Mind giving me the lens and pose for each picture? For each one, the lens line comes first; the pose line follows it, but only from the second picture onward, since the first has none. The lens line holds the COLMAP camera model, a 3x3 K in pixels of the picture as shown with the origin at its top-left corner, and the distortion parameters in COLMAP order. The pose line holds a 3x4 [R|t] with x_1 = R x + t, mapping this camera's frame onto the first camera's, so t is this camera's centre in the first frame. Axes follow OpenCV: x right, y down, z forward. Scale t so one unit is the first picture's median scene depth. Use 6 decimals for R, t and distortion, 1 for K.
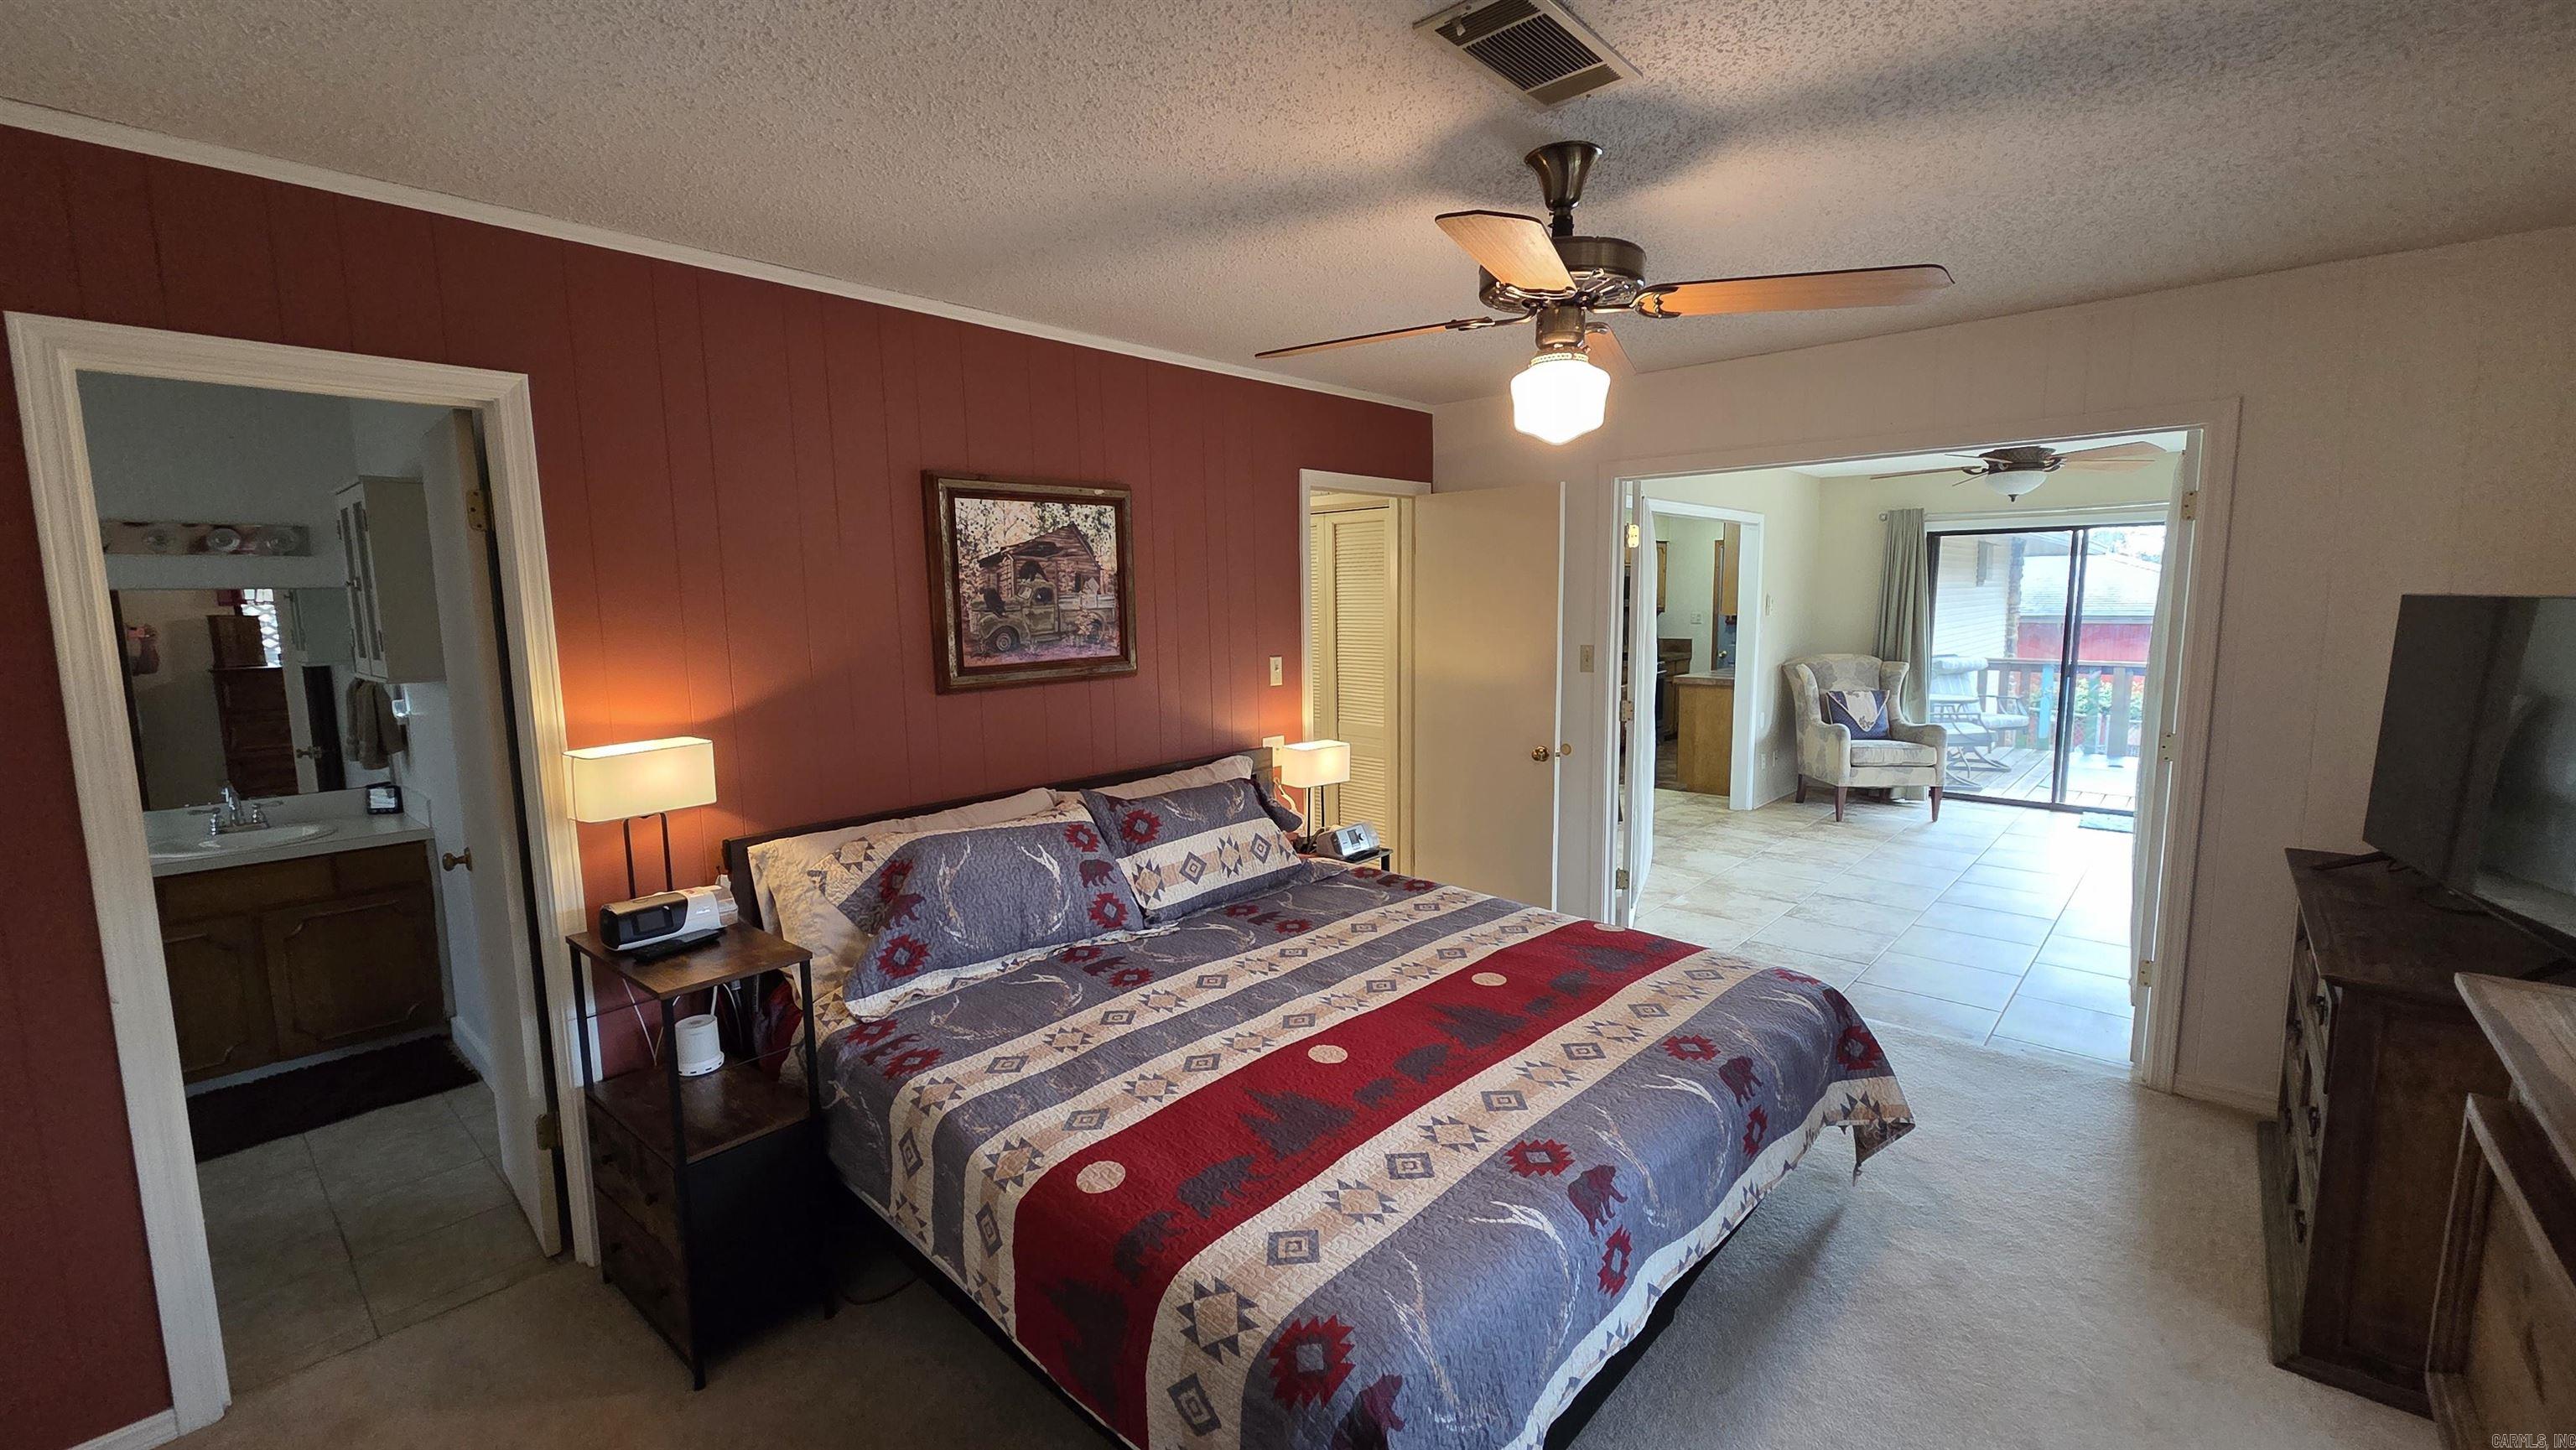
lens RADIAL K [[1054.8, 0, 1292.1], [0, 1054.8, 723.1], [0, 0, 1]] dist [0.005706, -0.000727]
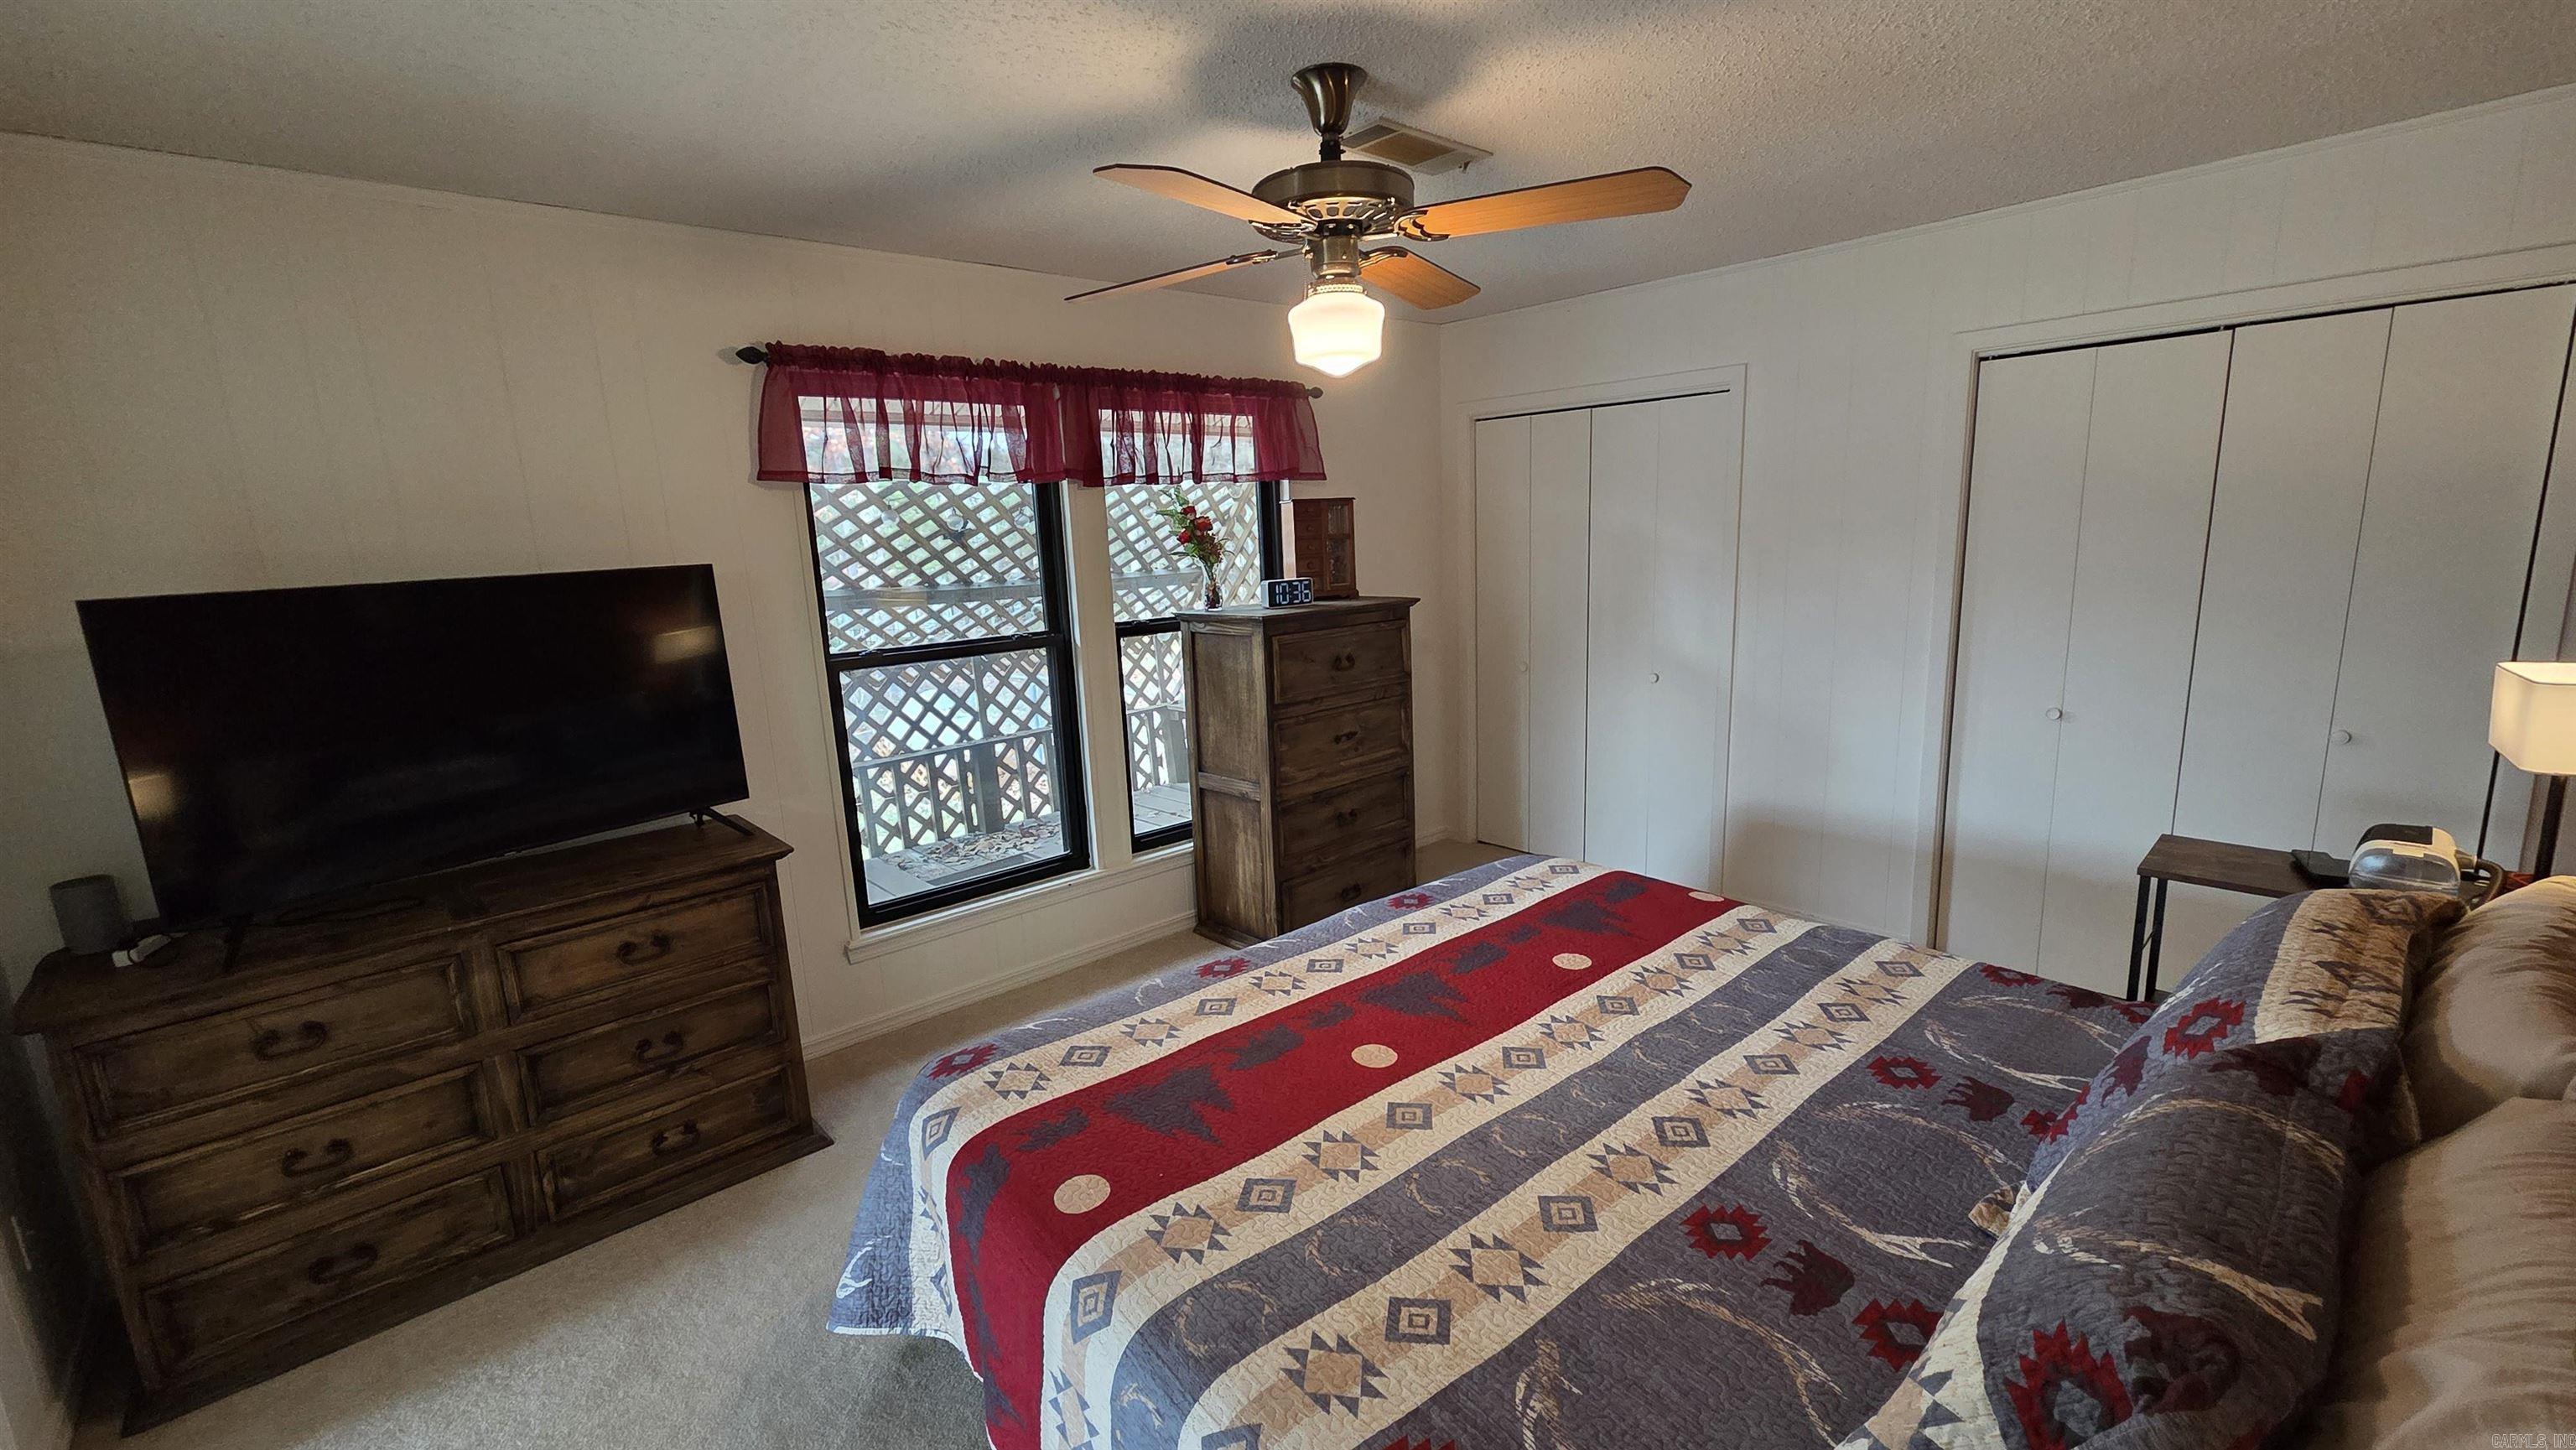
lens RADIAL K [[1054.8, 0, 1284.4], [0, 1054.8, 728.1], [0, 0, 1]] dist [0.005706, -0.000727]
pose [[-0.992155, 0.032680, 0.120665, 0.148017], [0.068719, 0.948887, 0.308044, -0.199866], [-0.104430, 0.313919, -0.943689, 1.582230]]
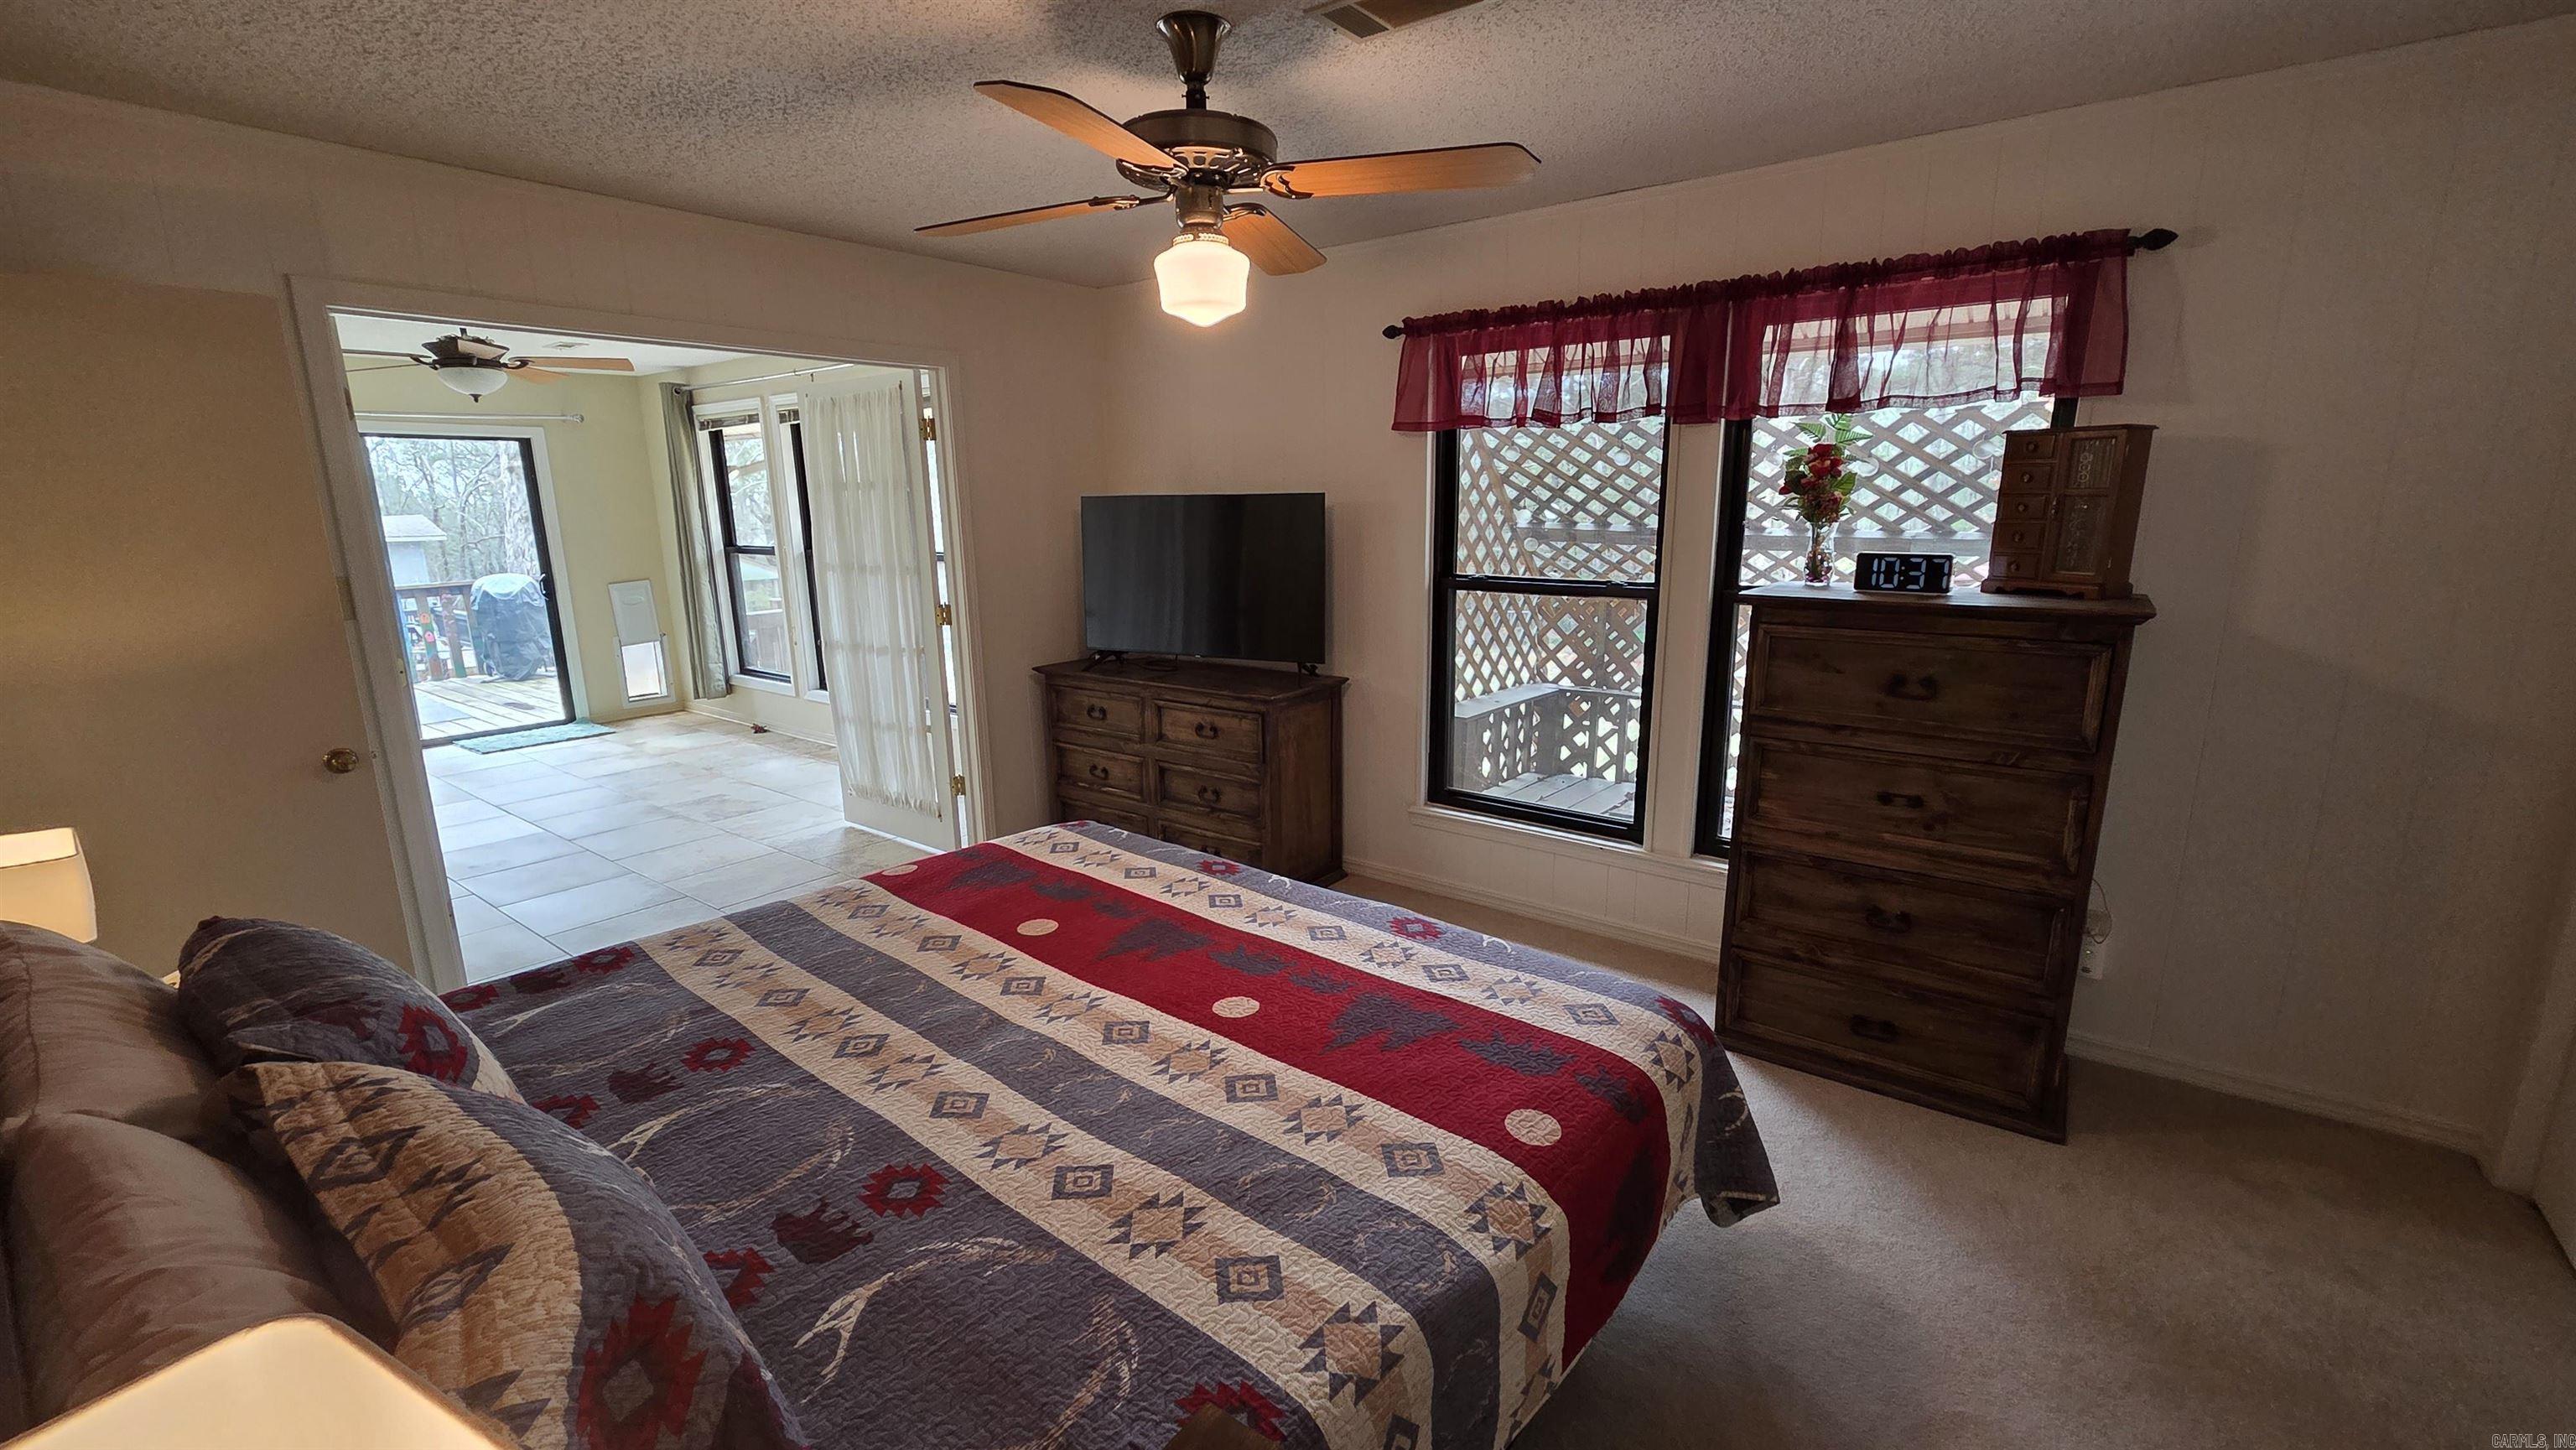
lens RADIAL K [[1054.8, 0, 1297.9], [0, 1054.8, 723.2], [0, 0, 1]] dist [0.005706, -0.000727]
pose [[-0.077286, -0.195329, 0.977688, -0.634042], [0.132886, 0.969853, 0.204268, -0.069392], [-0.988113, 0.145708, -0.049000, 0.781232]]
